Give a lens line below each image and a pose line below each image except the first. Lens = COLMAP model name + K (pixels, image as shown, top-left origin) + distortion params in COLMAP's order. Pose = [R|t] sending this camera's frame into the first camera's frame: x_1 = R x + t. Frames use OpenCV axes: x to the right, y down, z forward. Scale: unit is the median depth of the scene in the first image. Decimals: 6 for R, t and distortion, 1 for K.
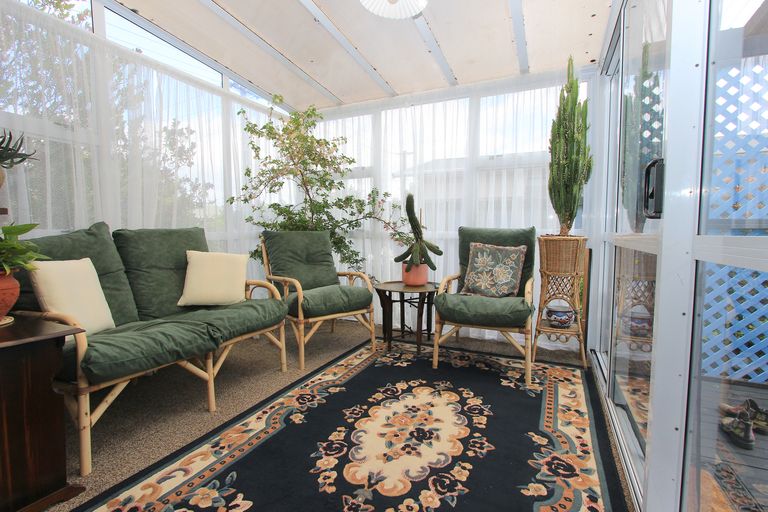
lens RADIAL K [[348.9, 0, 384.7], [0, 348.9, 255.5], [0, 0, 1]] dist [-0.001281, 0.000000]
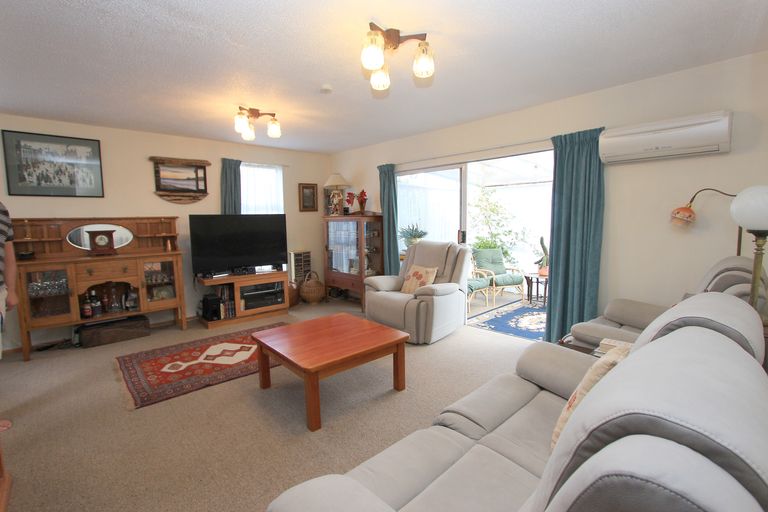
lens RADIAL K [[348.9, 0, 387.3], [0, 348.9, 255.1], [0, 0, 1]] dist [-0.001281, 0.000000]
pose [[0.930980, 0.021200, -0.364455, -0.032676], [-0.007613, 0.999223, 0.038676, -0.113971], [0.364992, -0.033232, 0.930417, -1.335007]]
